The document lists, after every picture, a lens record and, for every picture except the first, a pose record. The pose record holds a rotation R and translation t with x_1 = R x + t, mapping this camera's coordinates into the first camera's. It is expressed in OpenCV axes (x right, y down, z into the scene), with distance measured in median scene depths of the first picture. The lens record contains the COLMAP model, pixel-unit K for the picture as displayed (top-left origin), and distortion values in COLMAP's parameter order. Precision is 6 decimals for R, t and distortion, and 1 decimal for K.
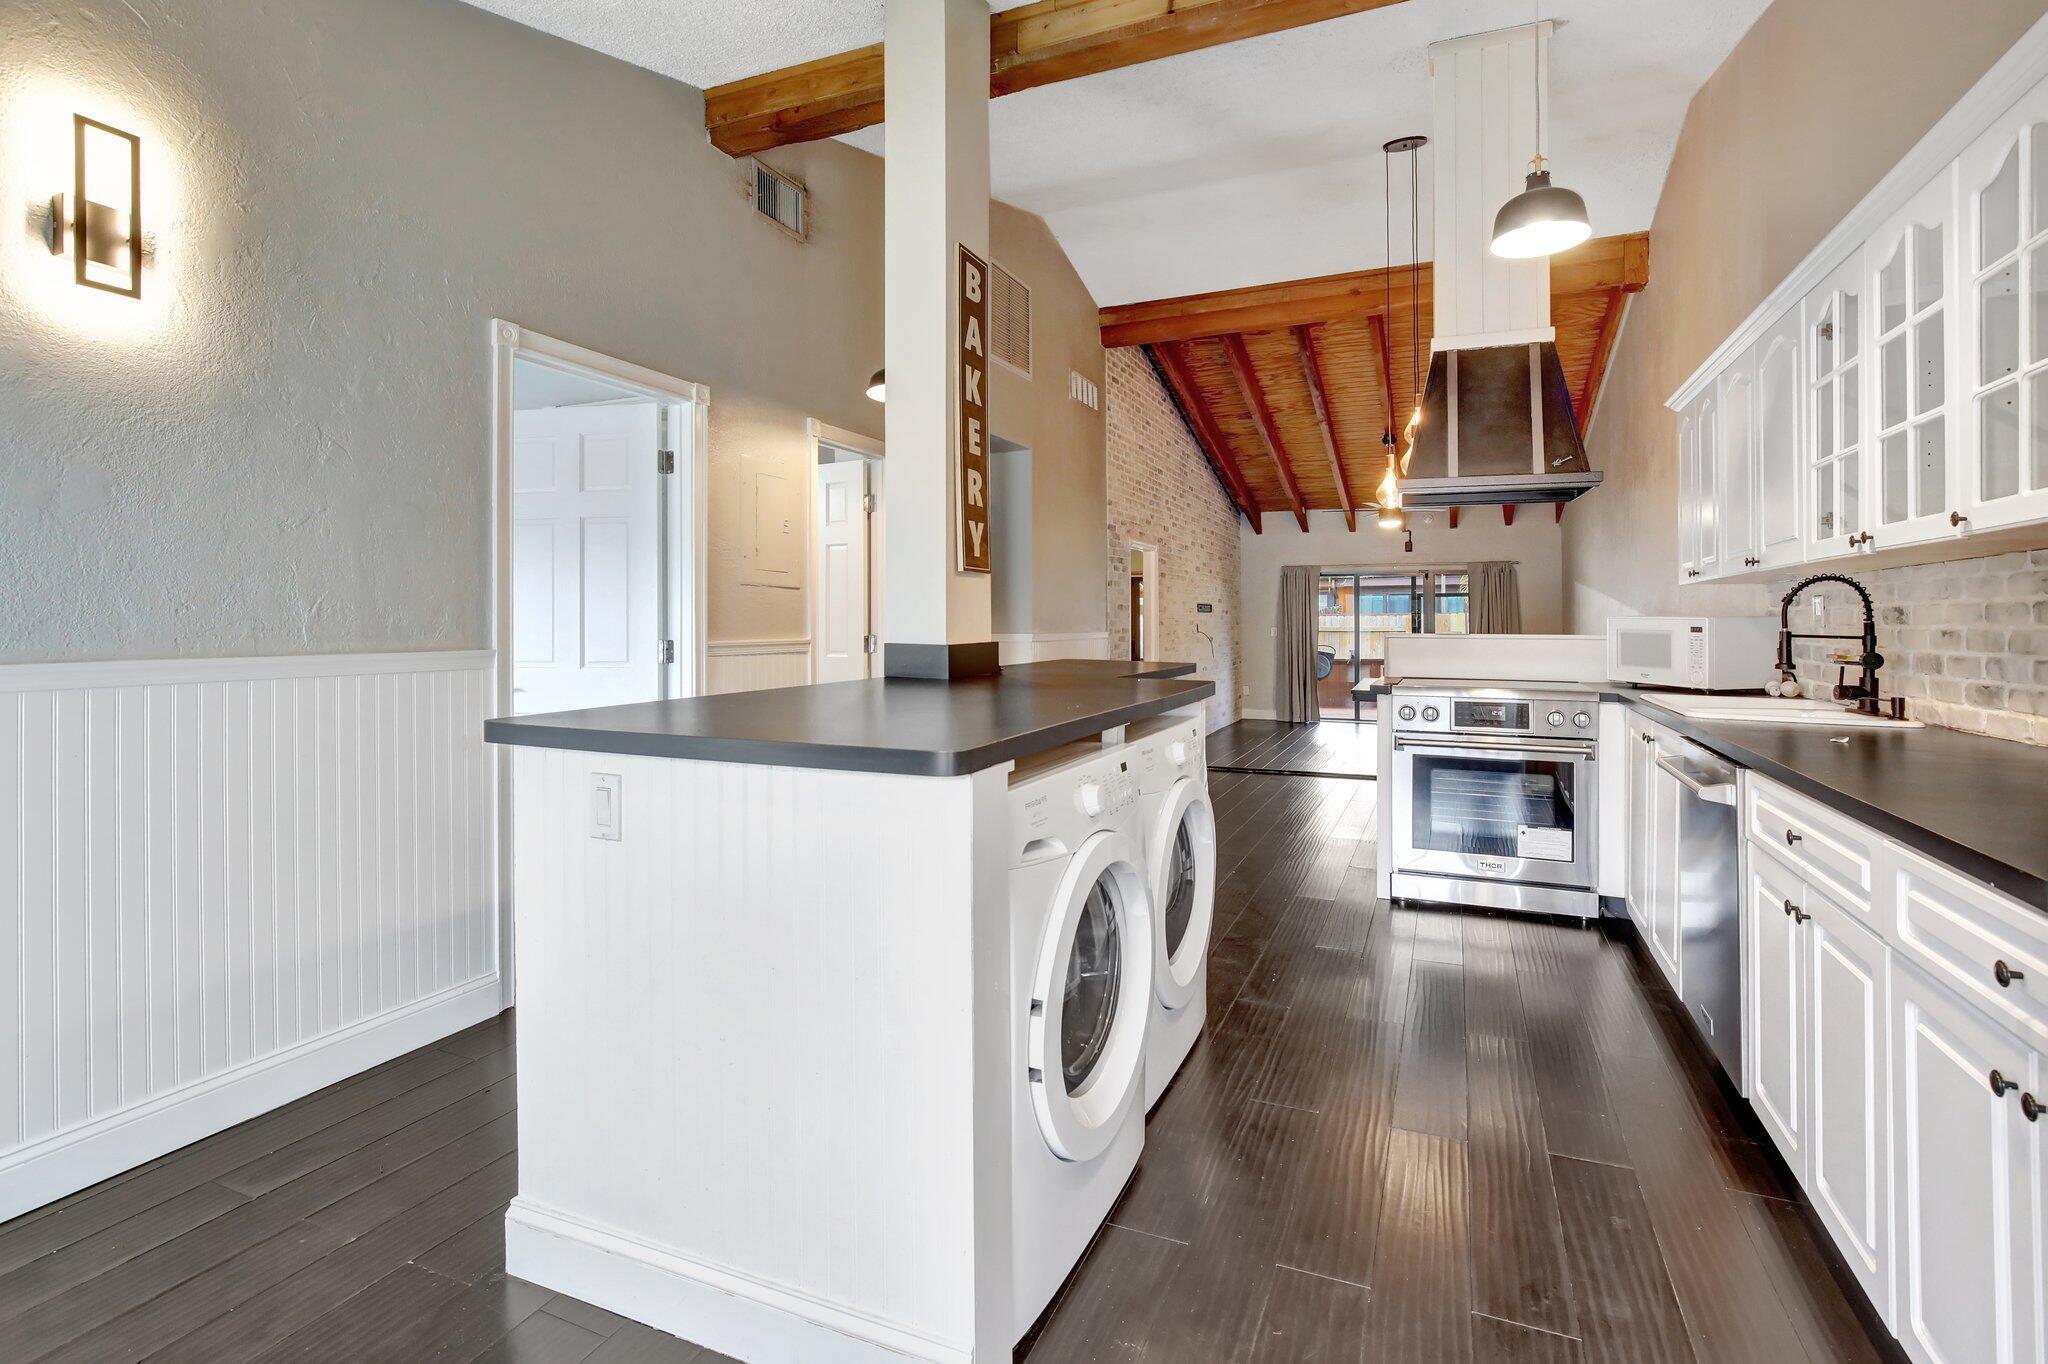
lens RADIAL K [[947.6, 0, 1031.0], [0, 947.6, 616.4], [0, 0, 1]] dist [-0.015579, 0.000250]
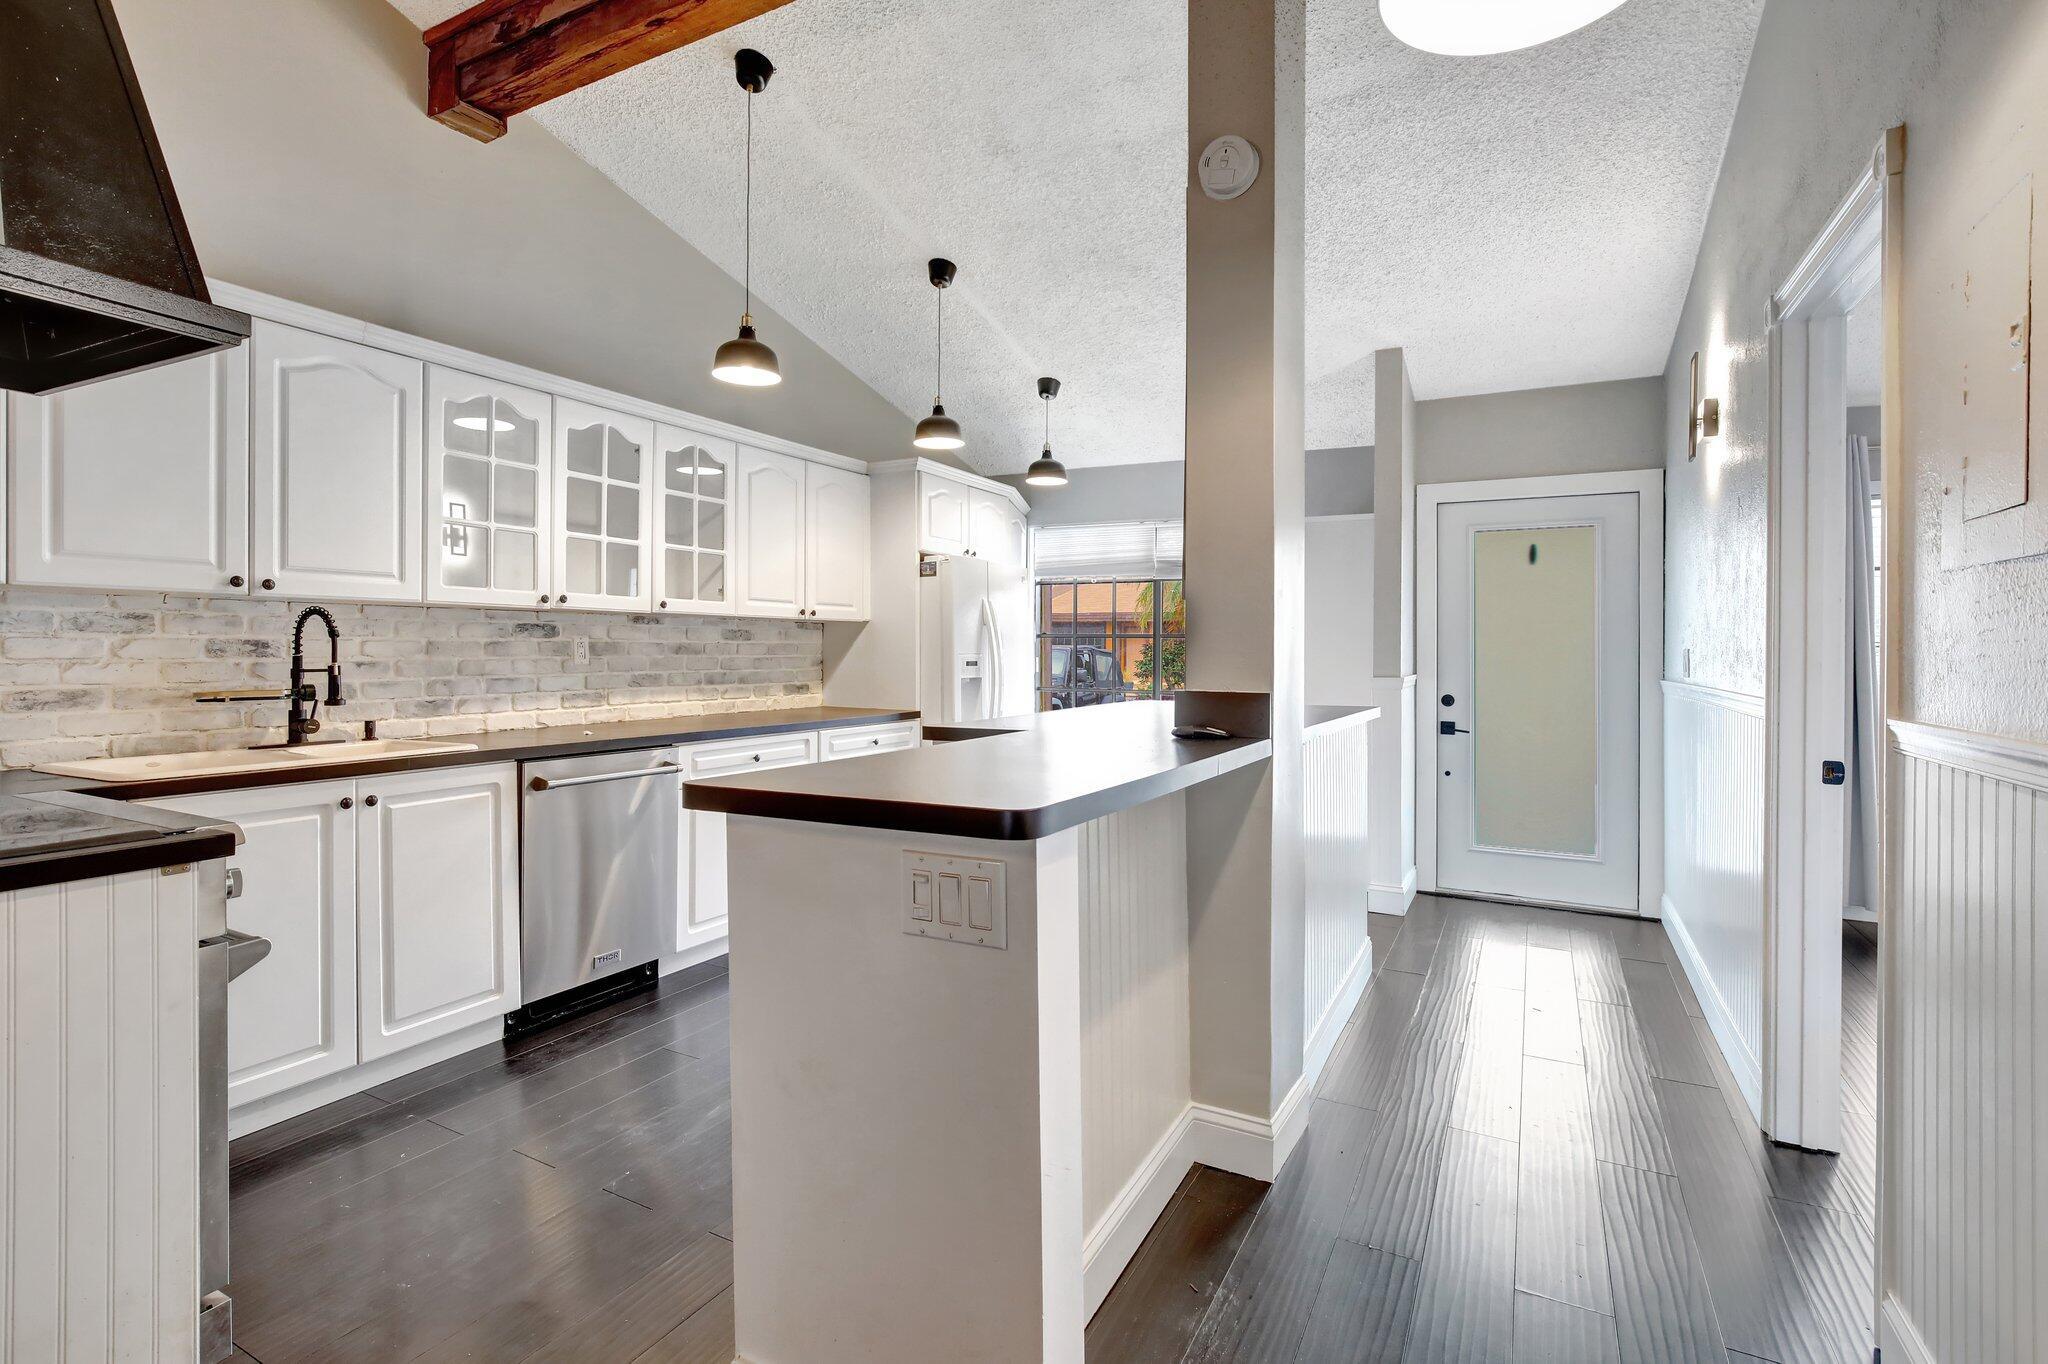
lens RADIAL K [[940.7, 0, 1041.6], [0, 940.7, 651.4], [0, 0, 1]] dist [-0.017099, 0.007965]
pose [[-0.998007, -0.006650, 0.062756, 0.021179], [-0.006949, 0.999966, -0.004542, 0.000798], [-0.062724, -0.004969, -0.998019, 1.443137]]
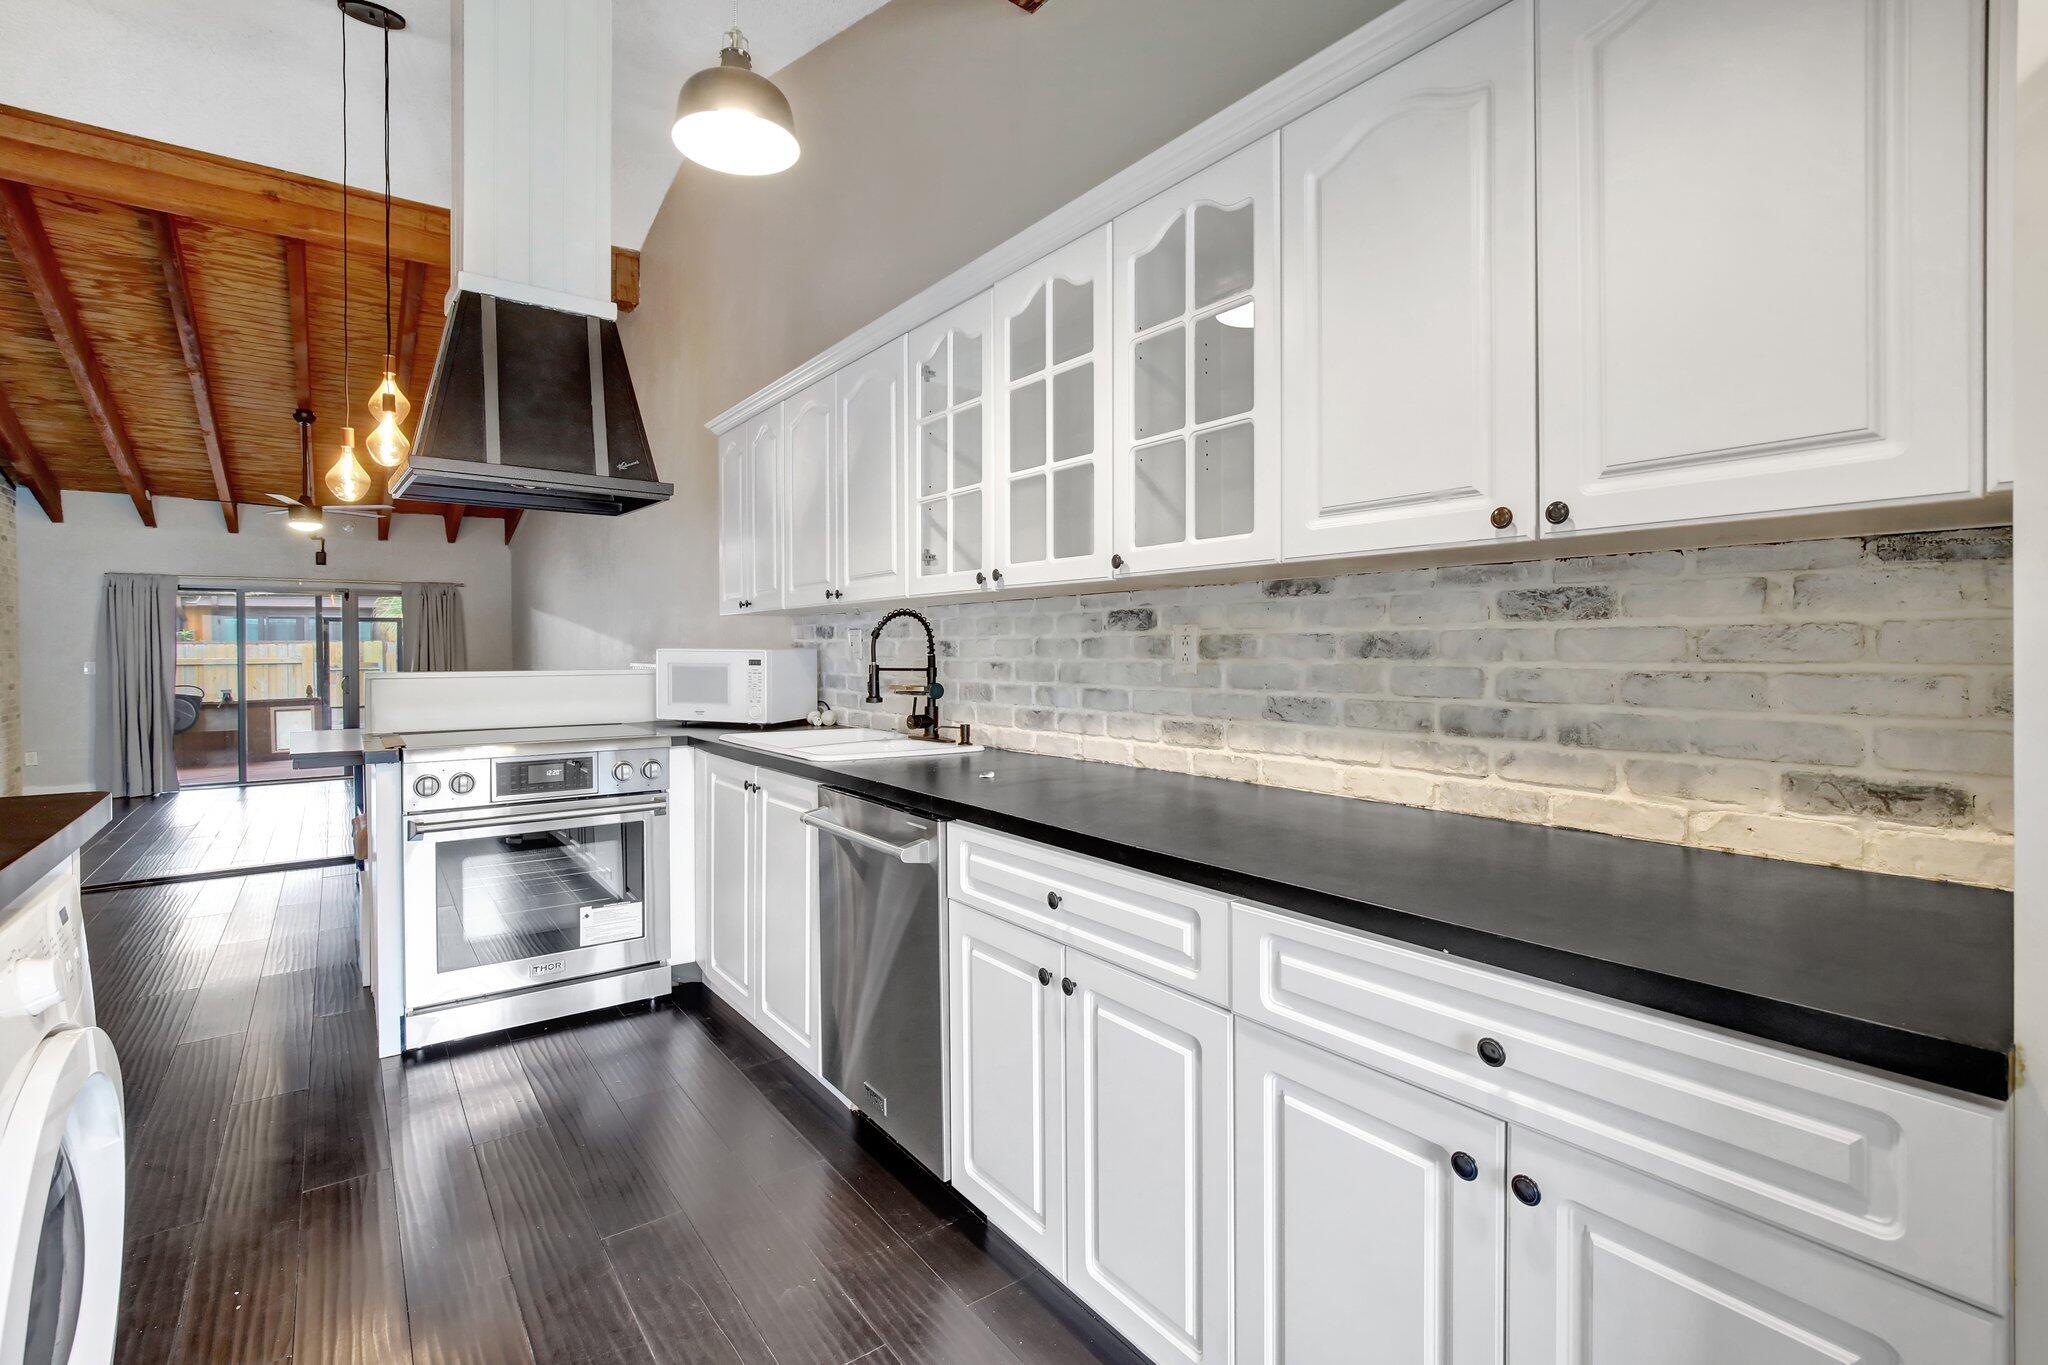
lens RADIAL K [[940.7, 0, 1041.6], [0, 940.7, 651.9], [0, 0, 1]] dist [-0.017099, 0.007965]
pose [[0.484623, -0.008039, 0.874686, 0.007952], [0.000063, 0.999958, 0.009156, -0.005505], [-0.874723, -0.004382, 0.484603, 0.268404]]
